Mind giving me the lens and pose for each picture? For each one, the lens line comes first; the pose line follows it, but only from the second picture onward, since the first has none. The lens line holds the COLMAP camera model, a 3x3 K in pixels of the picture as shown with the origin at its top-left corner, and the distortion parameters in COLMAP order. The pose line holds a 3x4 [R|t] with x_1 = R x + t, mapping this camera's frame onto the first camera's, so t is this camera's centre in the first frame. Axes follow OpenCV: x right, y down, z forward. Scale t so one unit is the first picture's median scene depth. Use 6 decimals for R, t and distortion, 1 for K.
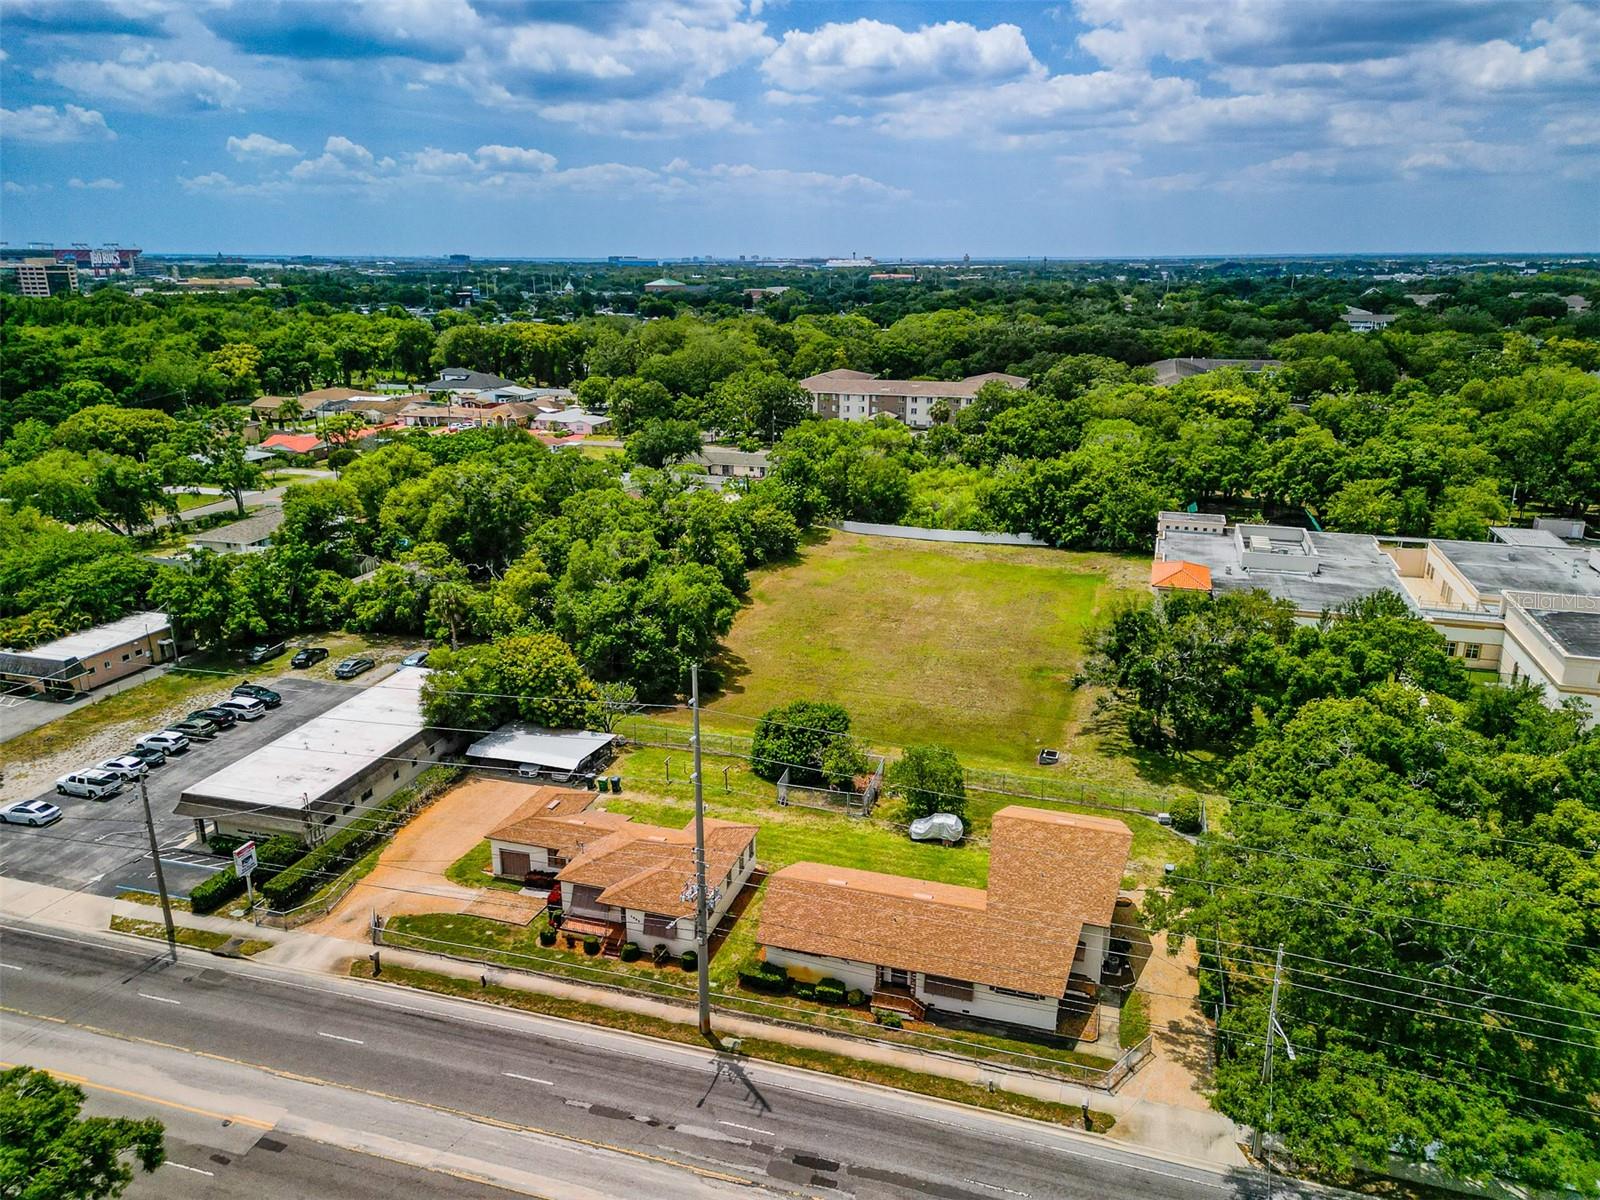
lens RADIAL K [[1126.2, 0, 799.4], [0, 1126.2, 575.2], [0, 0, 1]] dist [0.076637, -0.051314]
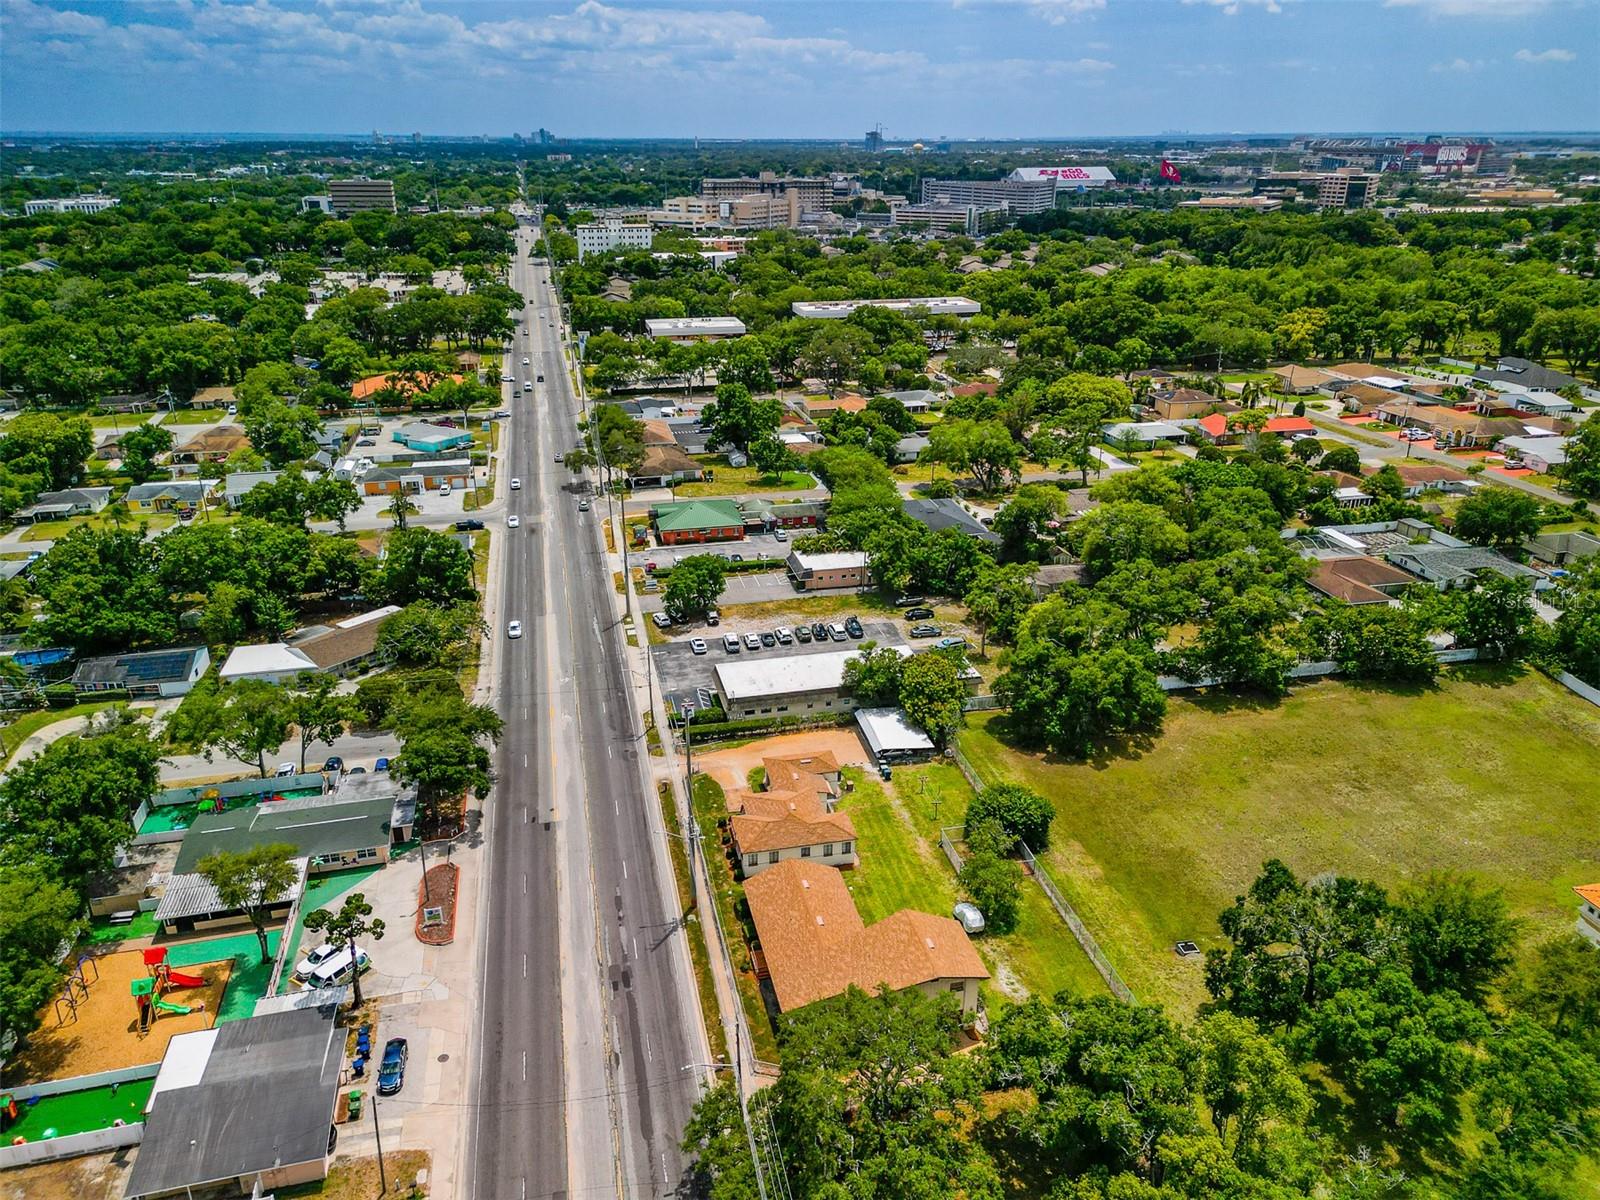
lens RADIAL K [[1121.5, 0, 800.0], [0, 1121.5, 600.0], [0, 0, 1]] dist [0.102418, -0.003667]
pose [[0.497966, 0.328047, -0.802755, 0.821578], [-0.236589, 0.941965, 0.238174, -0.322741], [0.834300, 0.071321, 0.546679, 0.114406]]
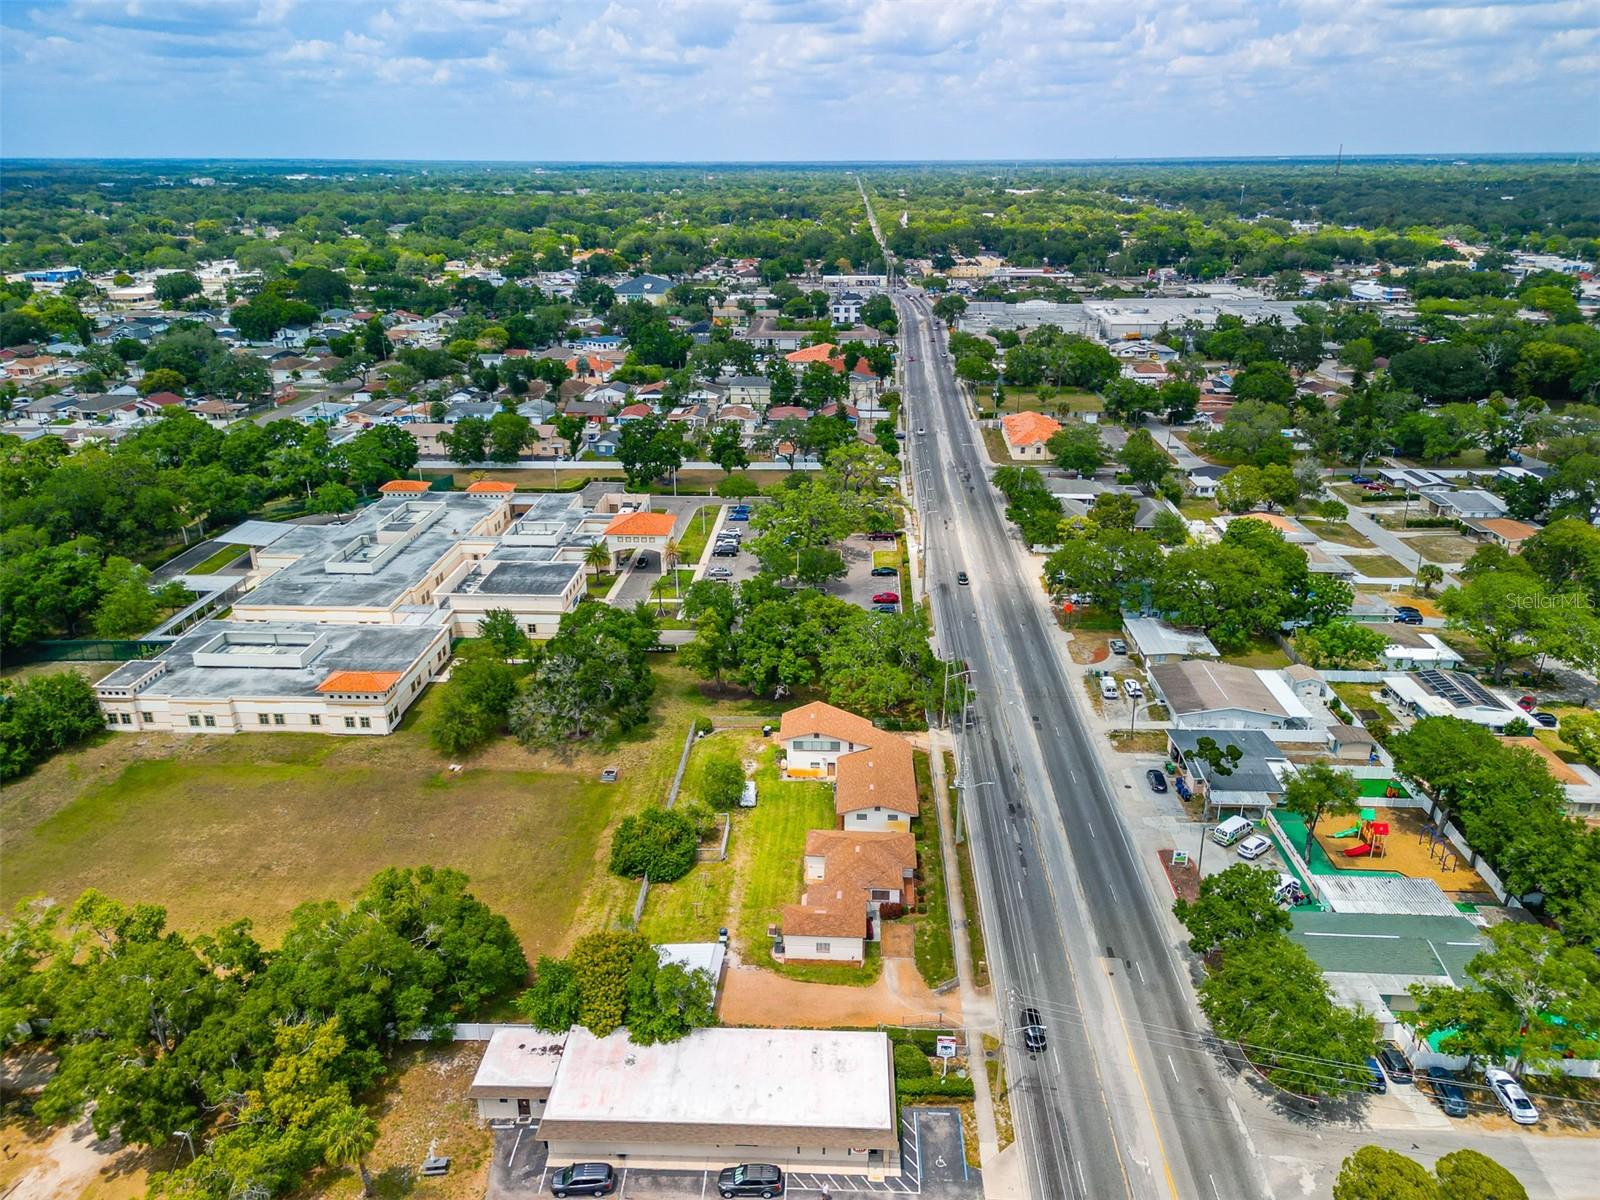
lens RADIAL K [[1126.2, 0, 799.4], [0, 1126.2, 575.2], [0, 0, 1]] dist [0.076637, -0.051314]
pose [[-0.241914, -0.334401, 0.910853, -1.152820], [0.269690, 0.878574, 0.394177, -0.612821], [-0.932065, 0.341005, -0.122355, 0.913285]]
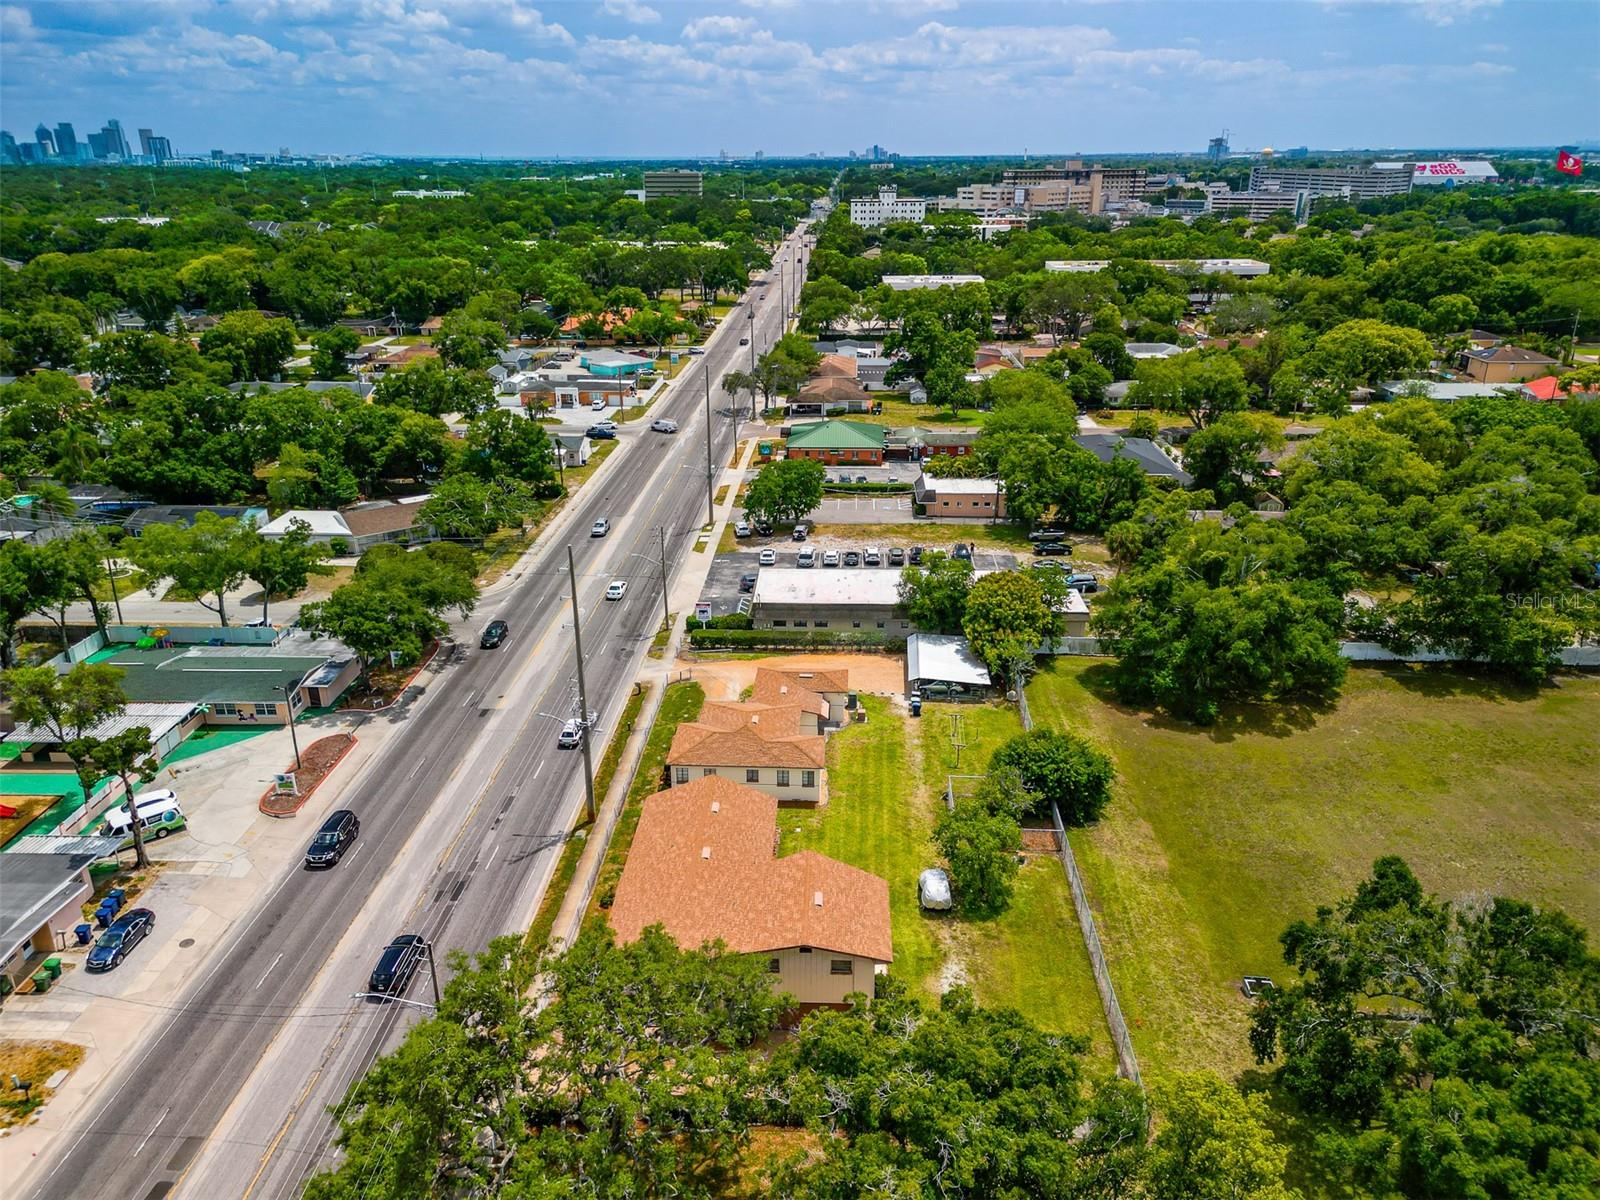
lens RADIAL K [[1144.6, 0, 797.4], [0, 1144.6, 550.2], [0, 0, 1]] dist [0.094541, -0.063210]
pose [[0.244554, 0.312492, -0.917901, 0.749068], [-0.259574, 0.933193, 0.248540, -0.194287], [0.934246, 0.177482, 0.309330, 0.509610]]
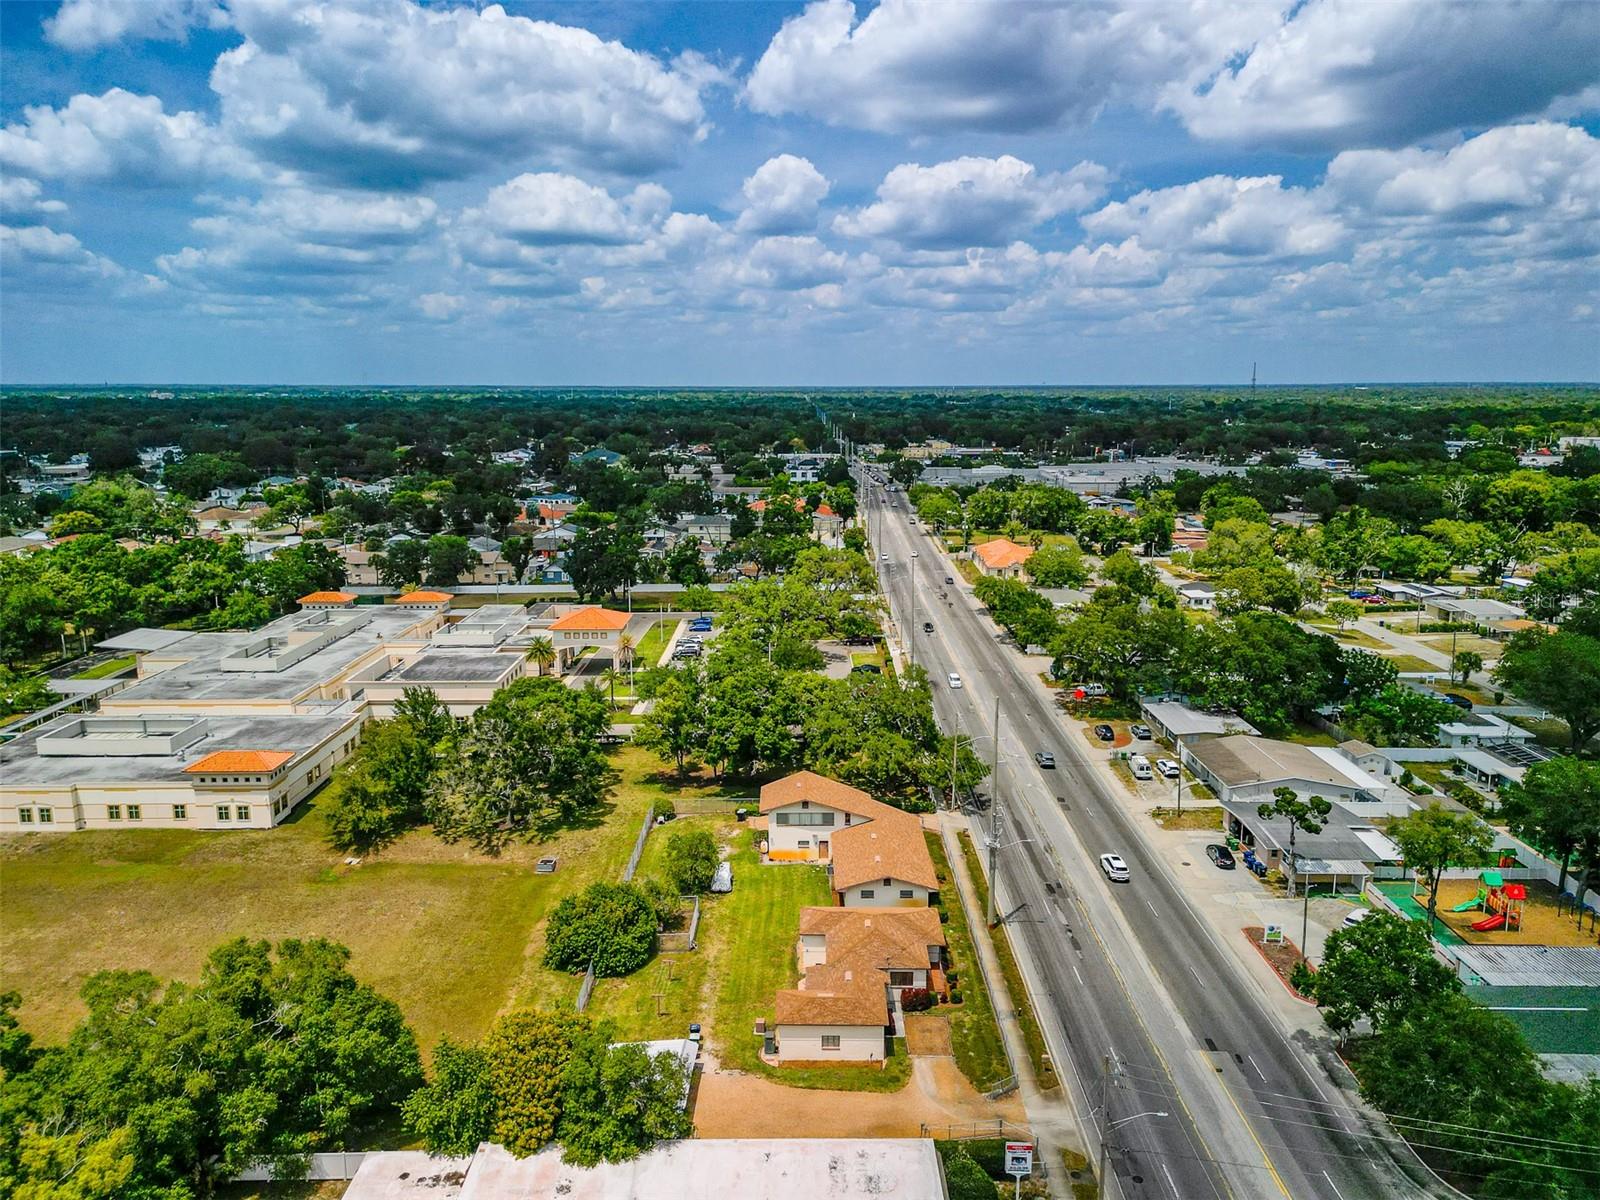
lens RADIAL K [[1126.2, 0, 799.4], [0, 1126.2, 575.2], [0, 0, 1]] dist [0.076637, -0.051314]
pose [[-0.284766, -0.161501, 0.944895, -0.976657], [0.263896, 0.934411, 0.239240, -0.353495], [-0.921557, 0.317481, -0.223469, 0.981623]]
